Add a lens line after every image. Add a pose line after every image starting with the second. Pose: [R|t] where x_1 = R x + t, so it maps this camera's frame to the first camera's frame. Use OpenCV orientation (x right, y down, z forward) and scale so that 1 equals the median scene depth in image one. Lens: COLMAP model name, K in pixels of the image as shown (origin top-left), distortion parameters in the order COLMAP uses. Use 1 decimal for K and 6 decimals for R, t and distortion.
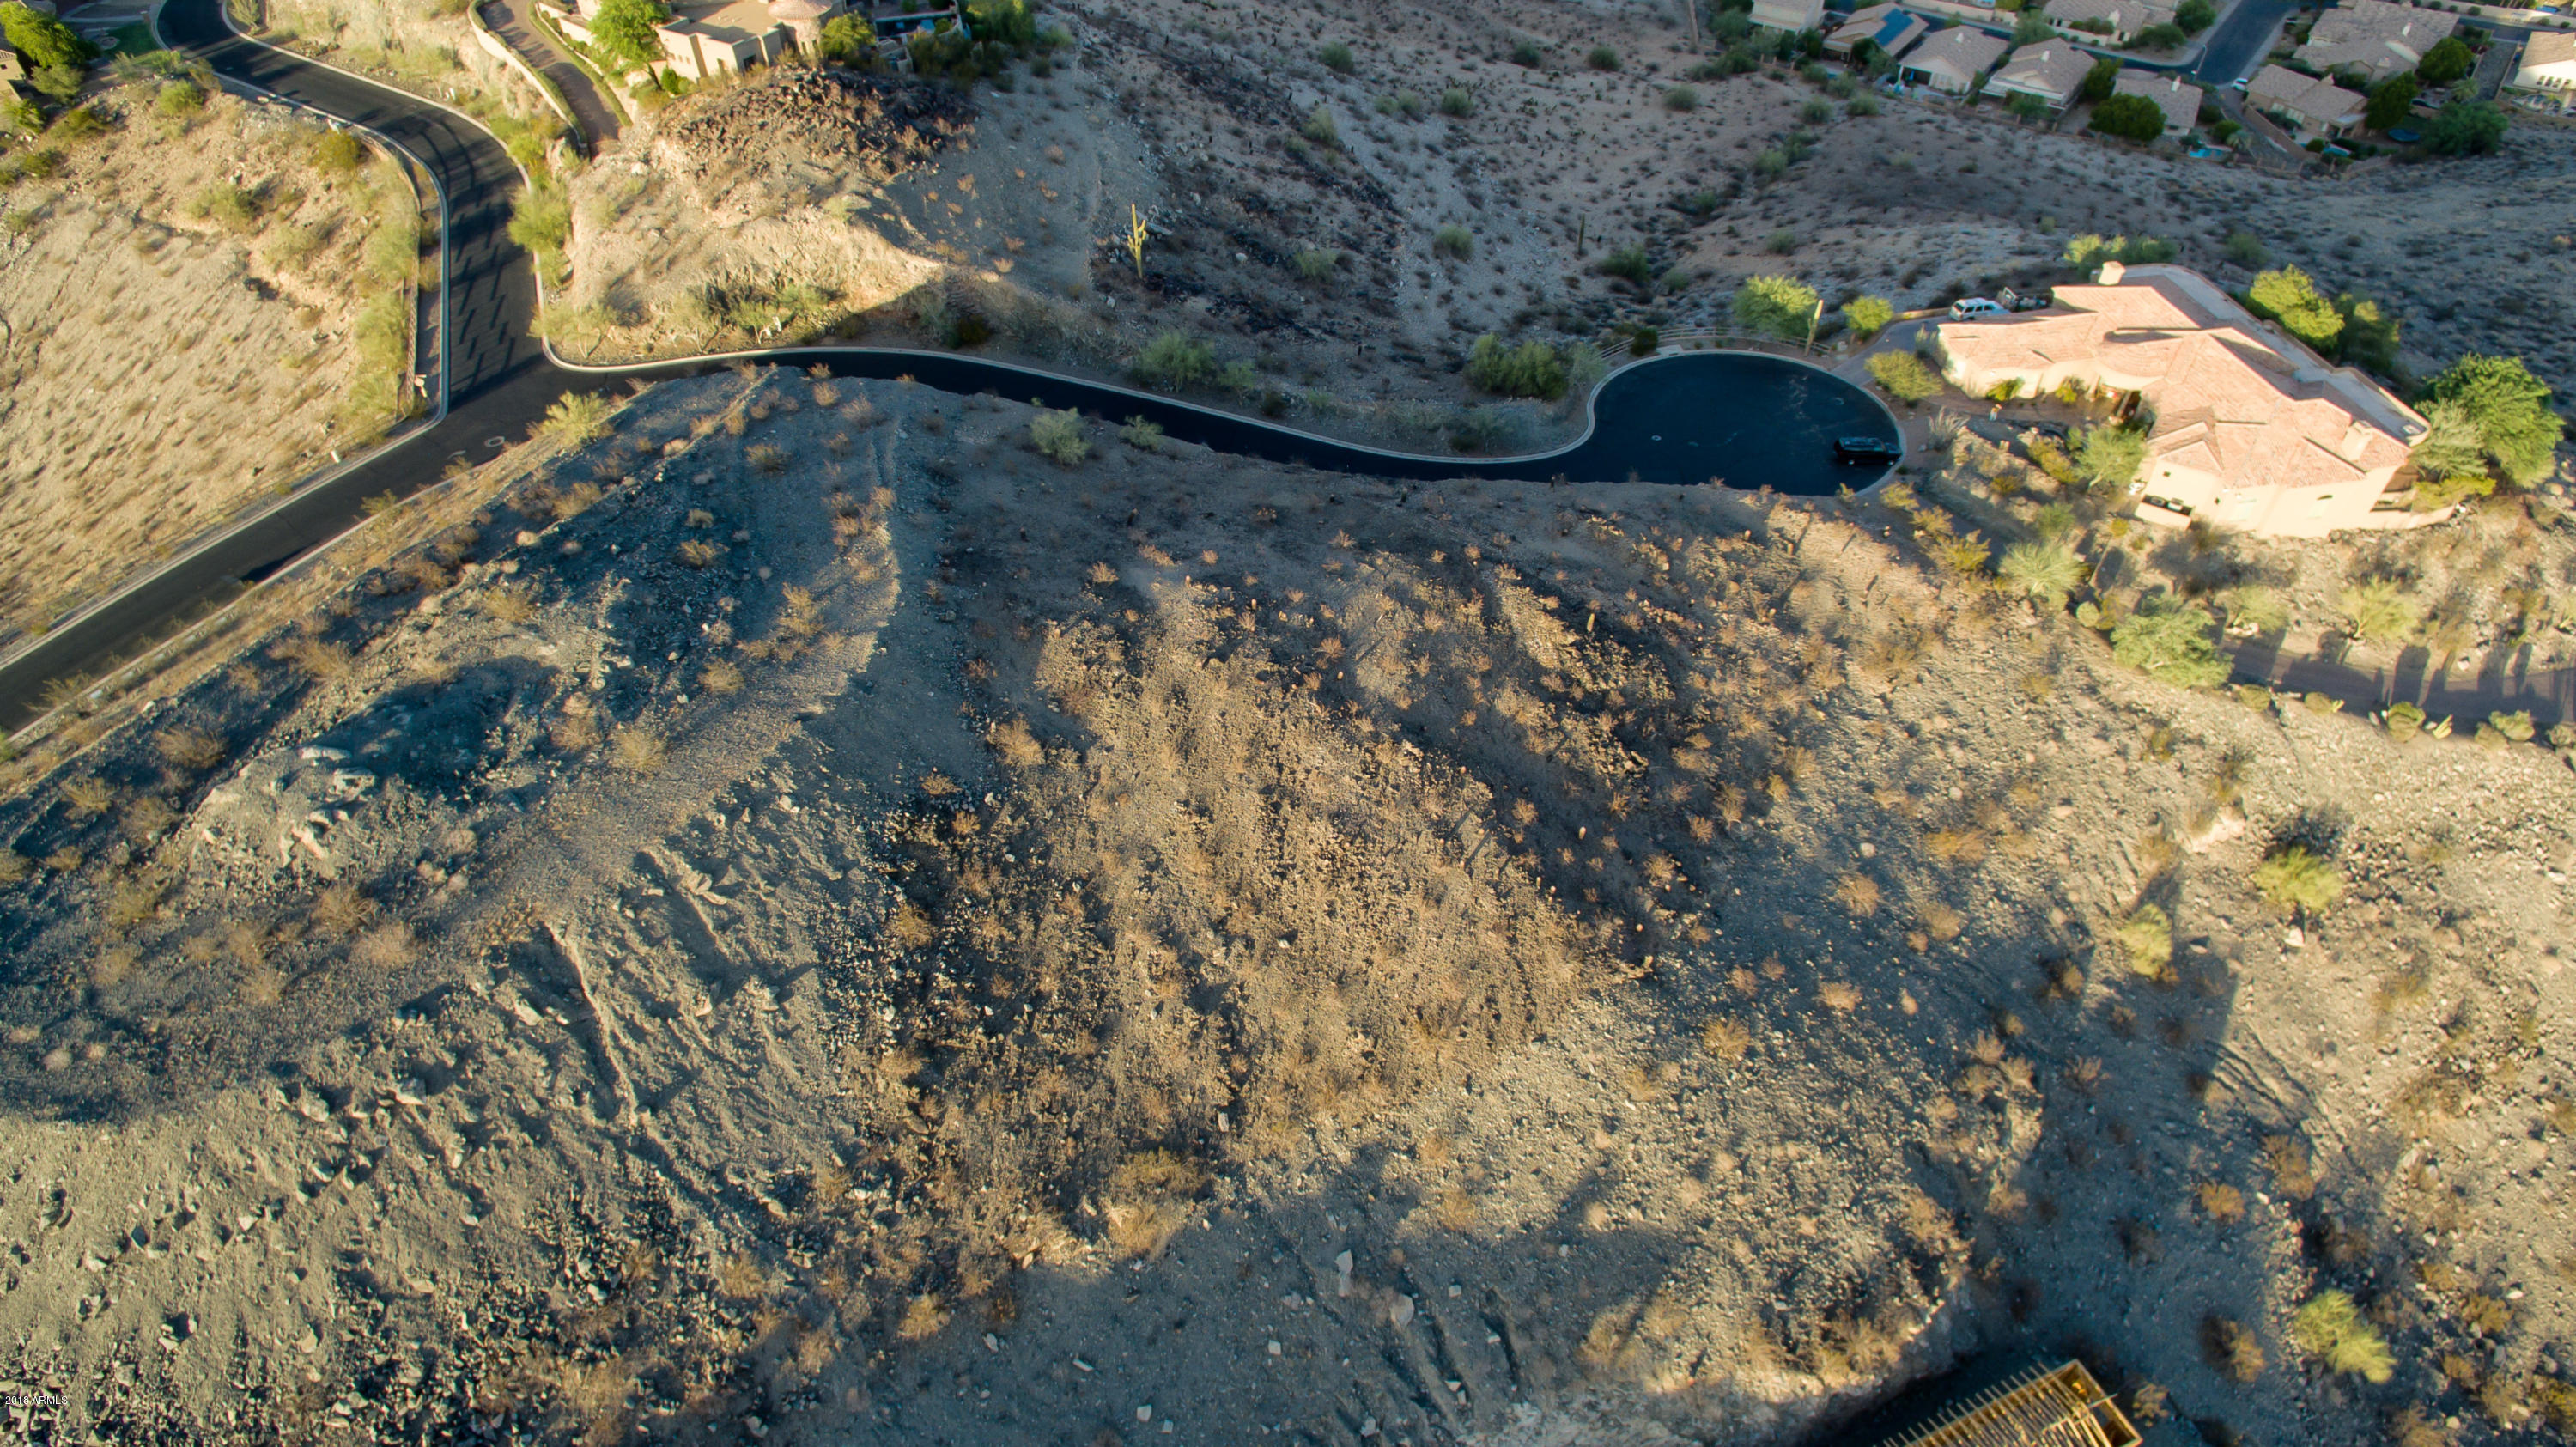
lens RADIAL K [[1465.2, 0, 1285.5], [0, 1465.2, 738.8], [0, 0, 1]] dist [0.007886, 0.000204]
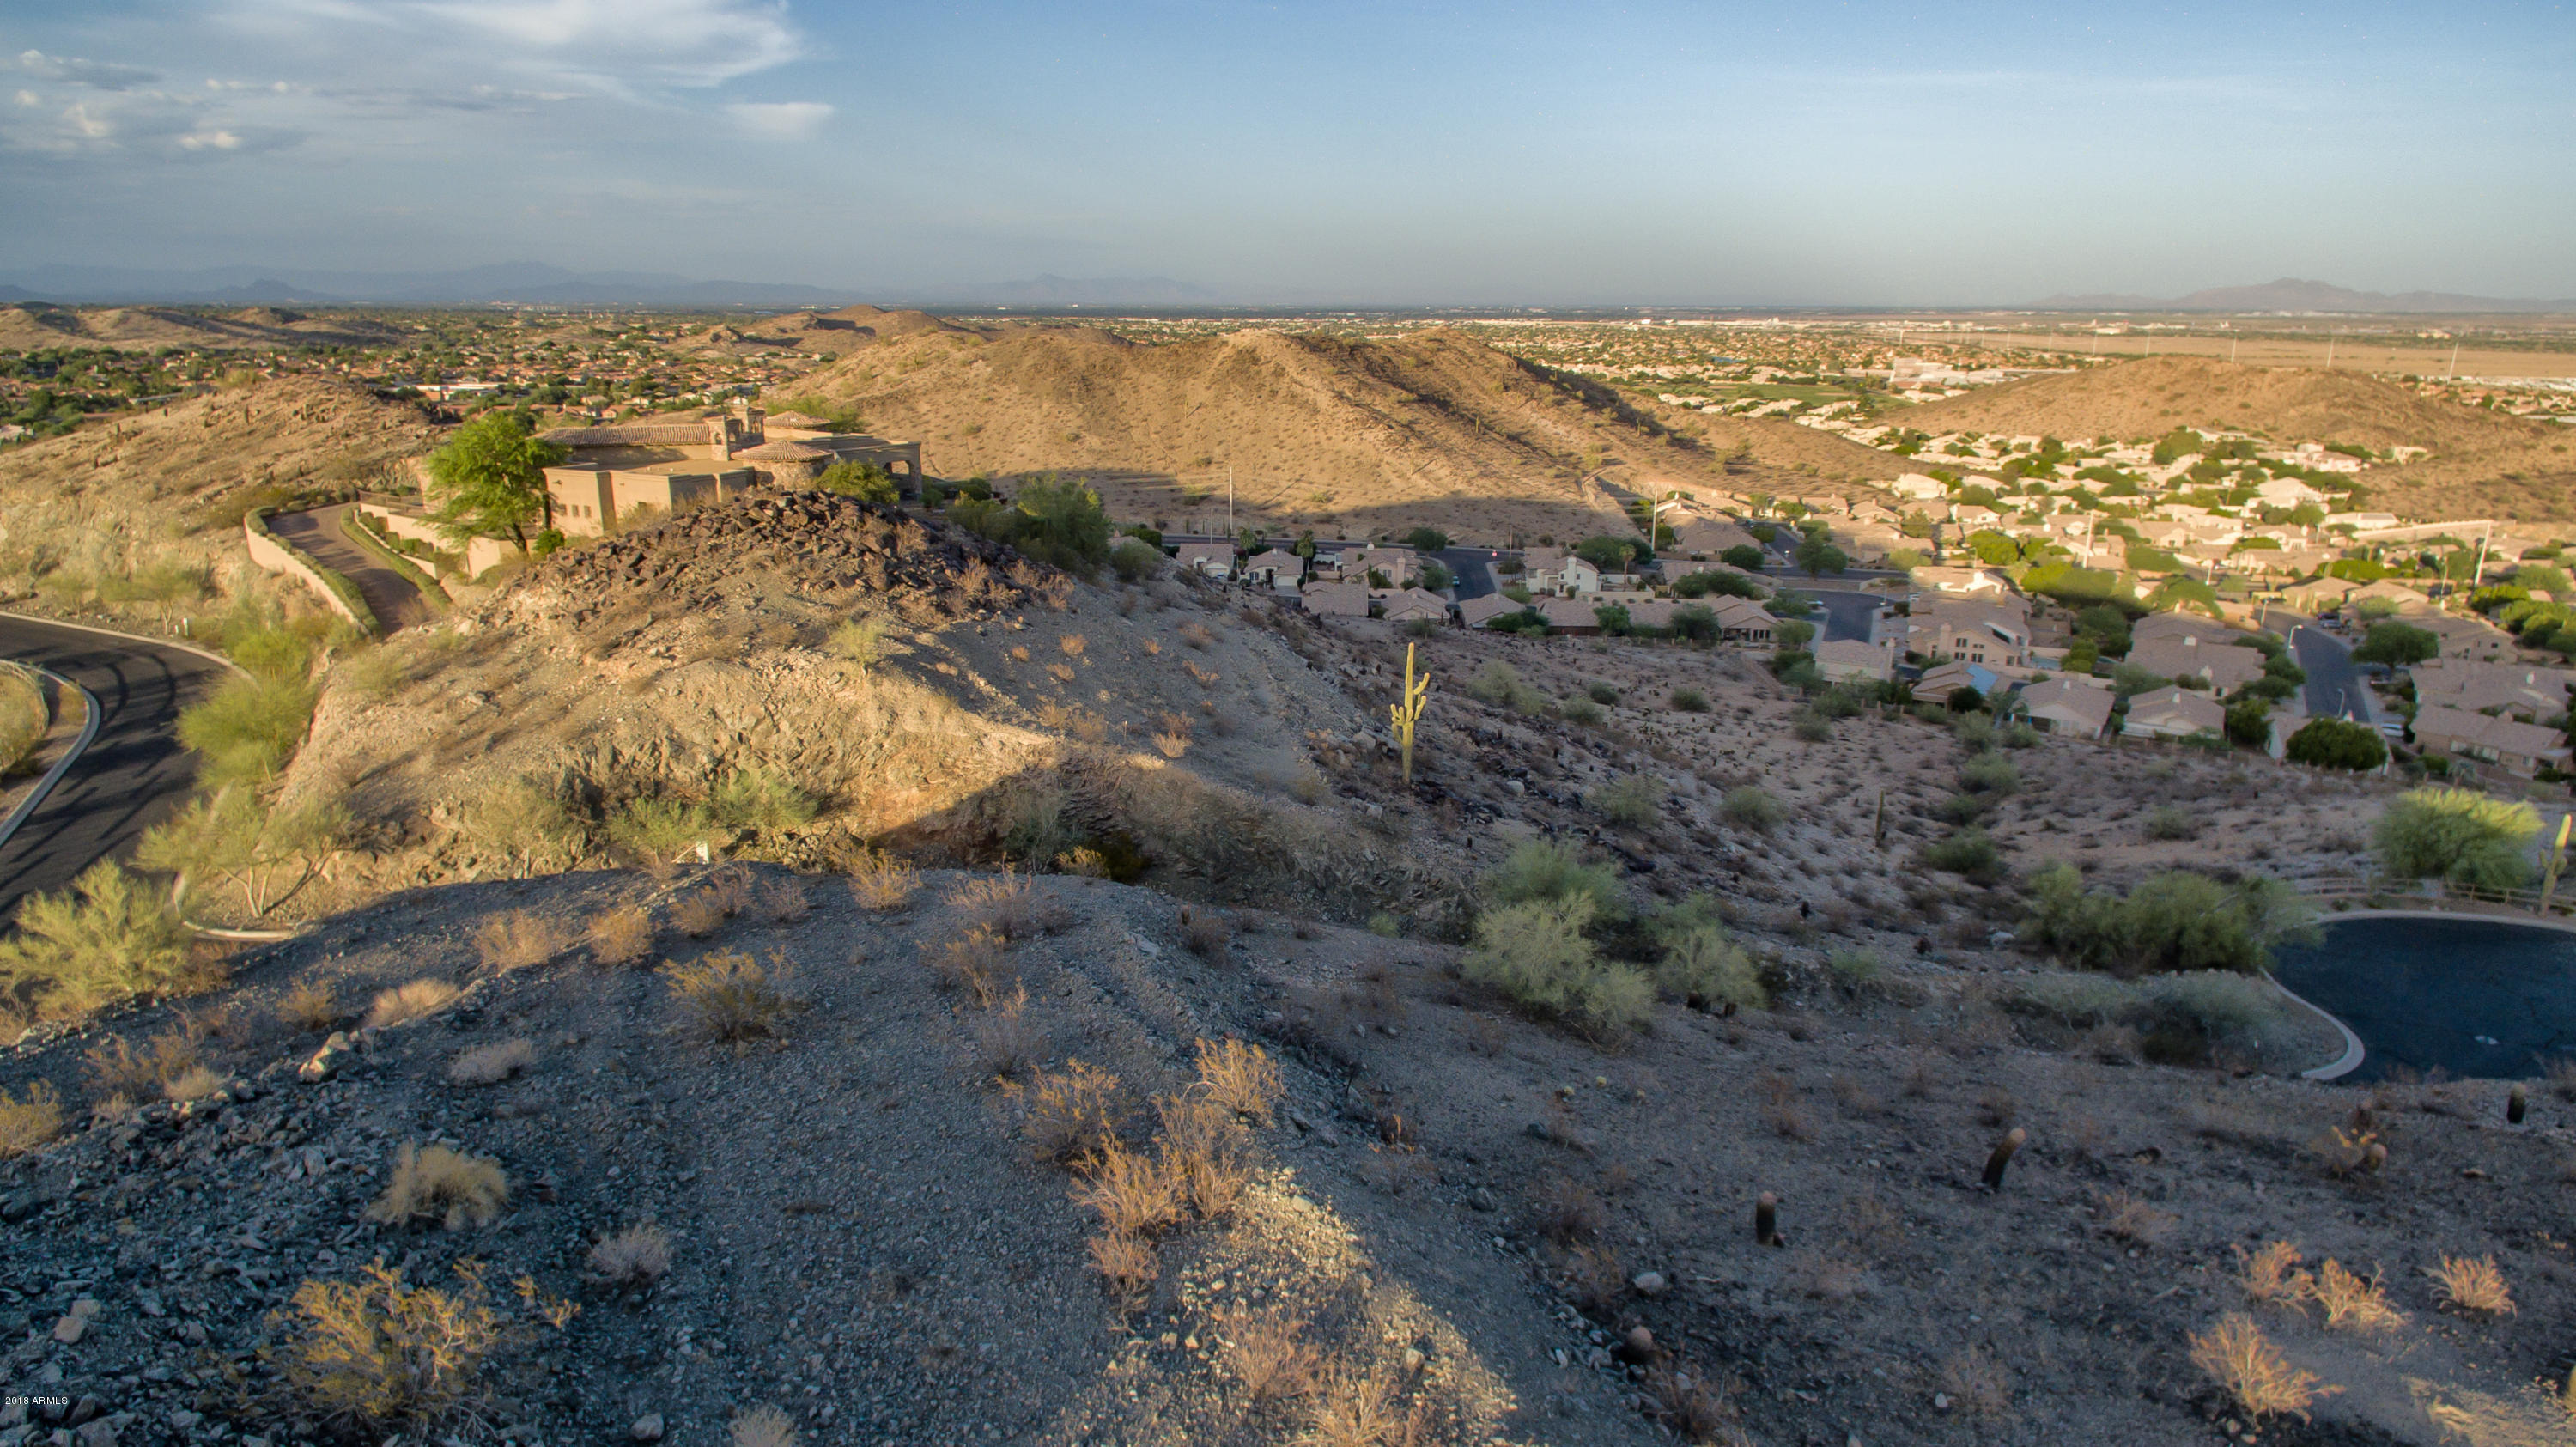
lens RADIAL K [[1541.3, 0, 1284.5], [0, 1541.3, 723.3], [0, 0, 1]] dist [0.006766, -0.000280]
pose [[0.995231, -0.004928, 0.097419, -0.206889], [0.052183, 0.870688, -0.489059, -0.063171], [-0.082411, 0.491811, 0.866793, 0.528182]]
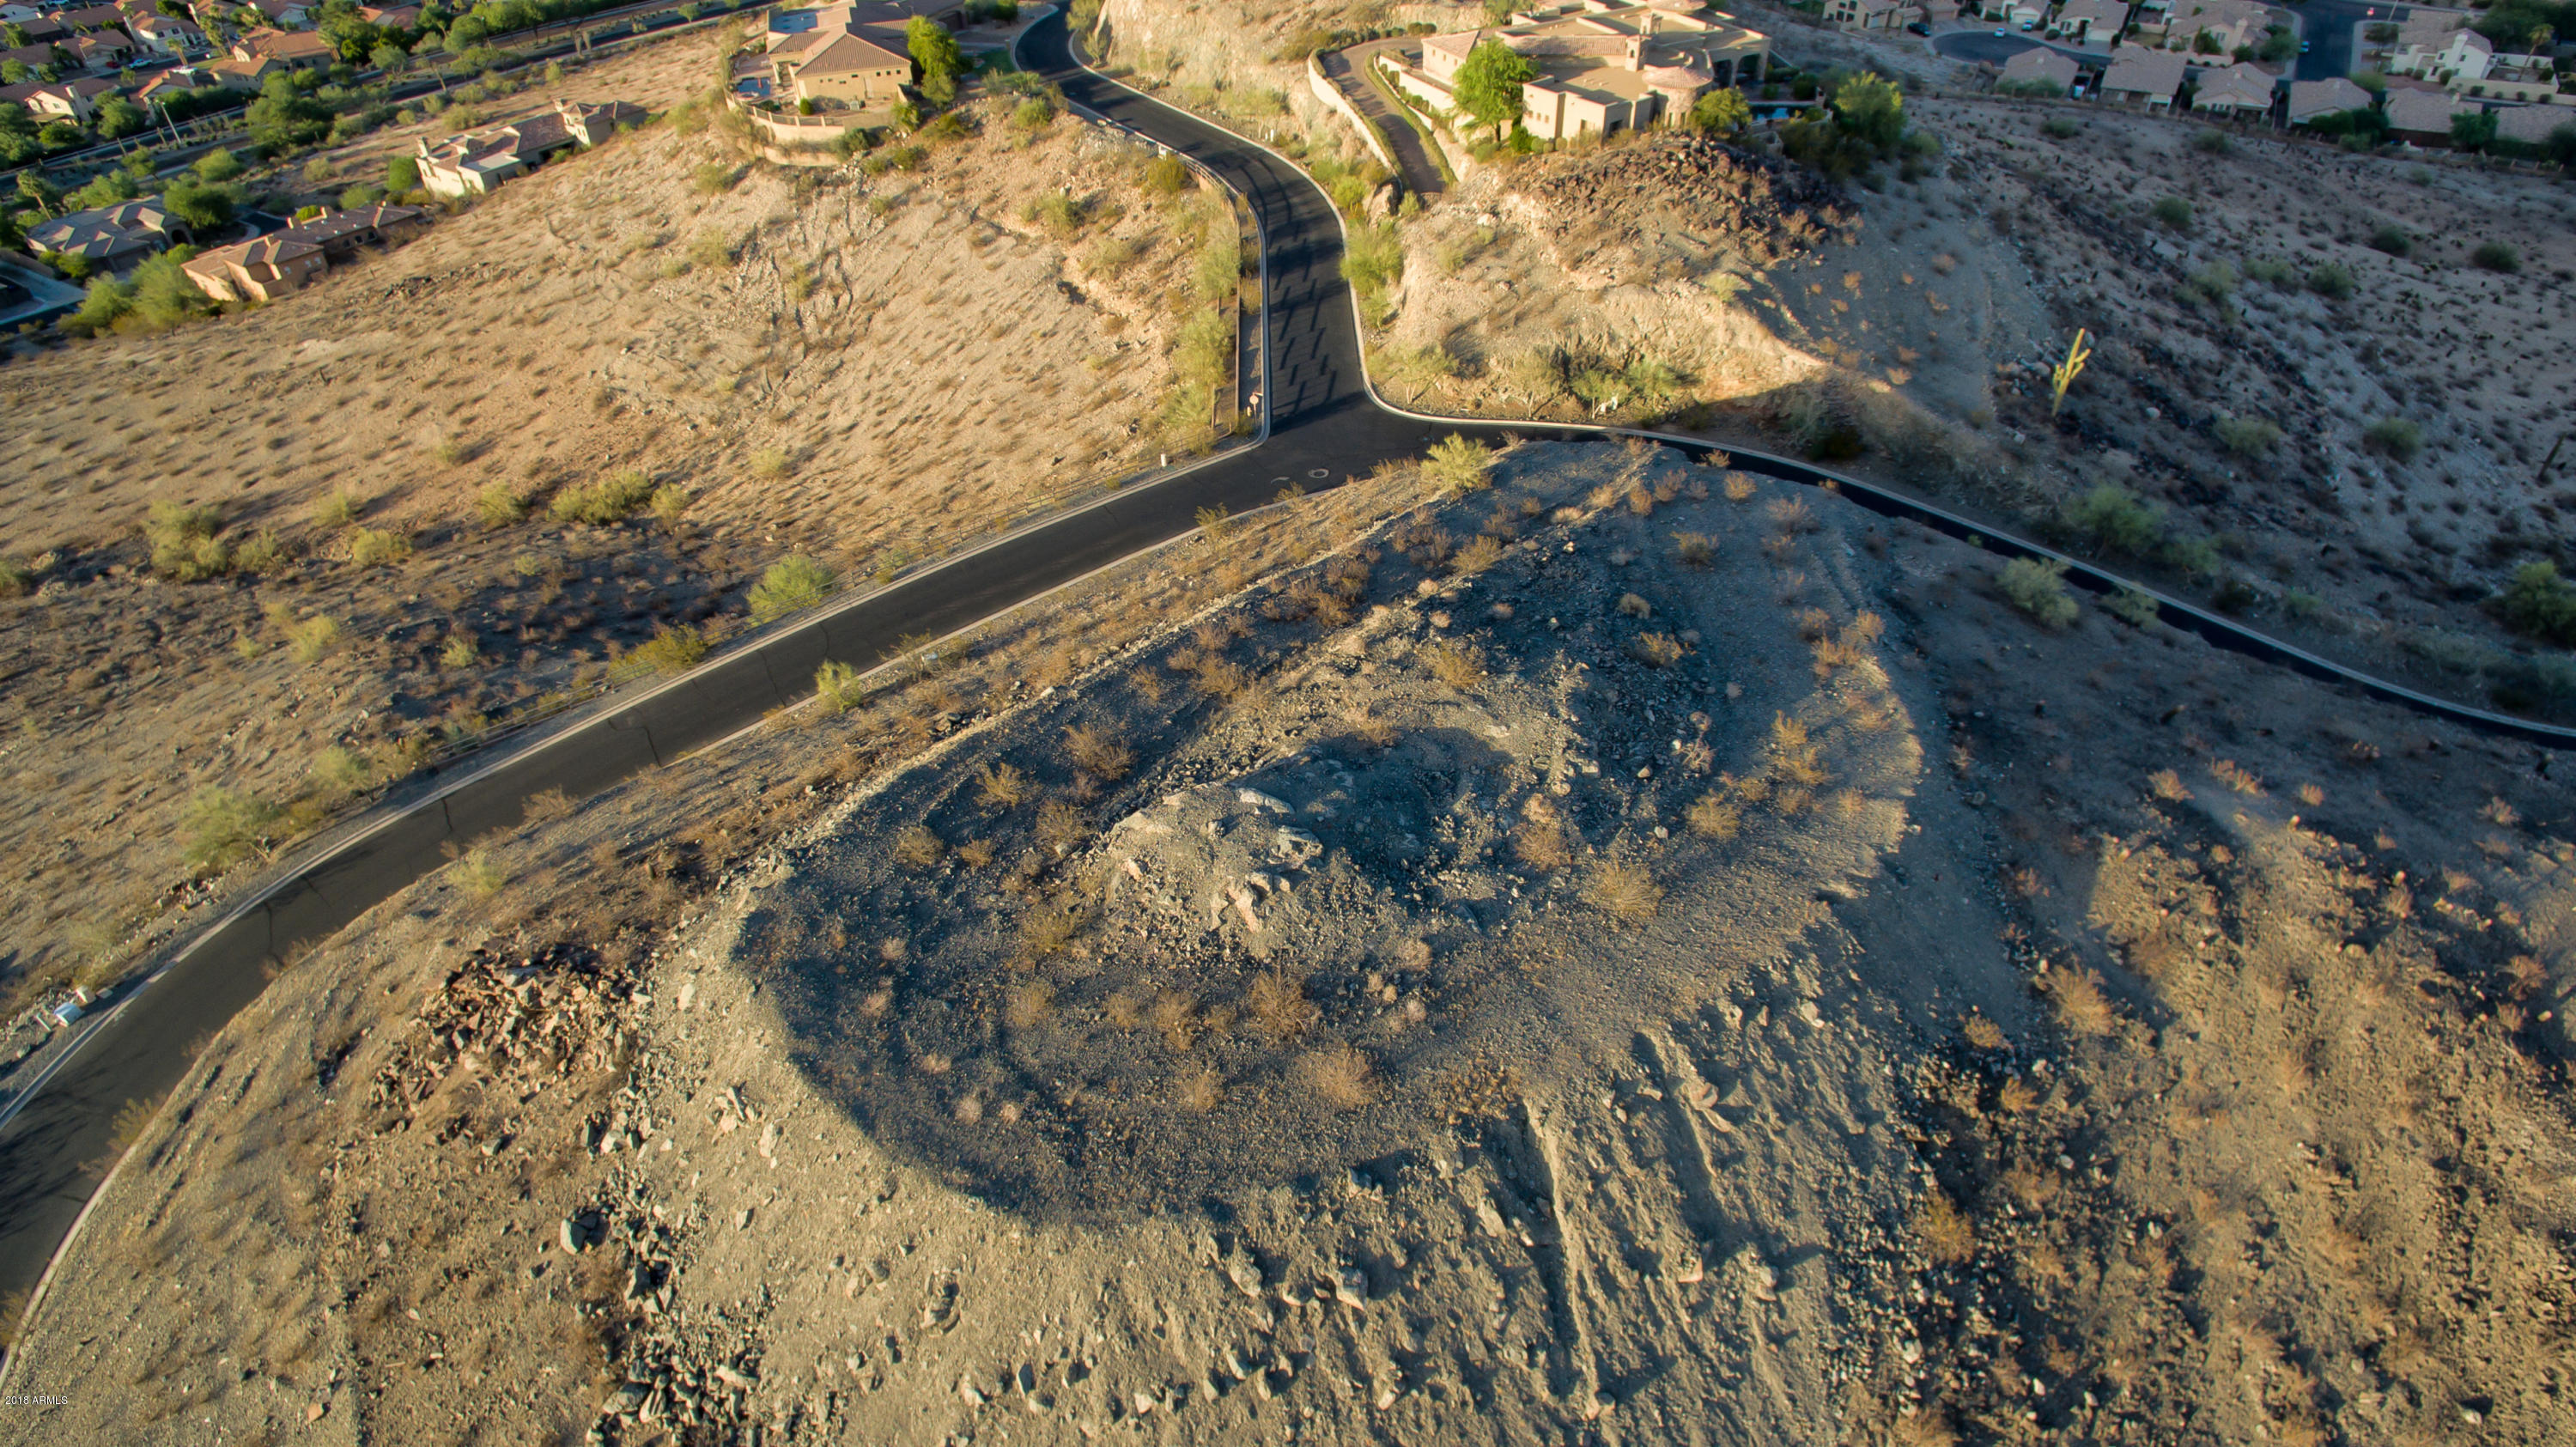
lens RADIAL K [[1465.2, 0, 1281.6], [0, 1465.2, 737.1], [0, 0, 1]] dist [0.007886, 0.000204]
pose [[0.929118, 0.225302, -0.293223, -0.228996], [-0.248838, 0.967495, -0.045089, 0.005556], [0.273533, 0.114858, 0.954980, 0.118231]]
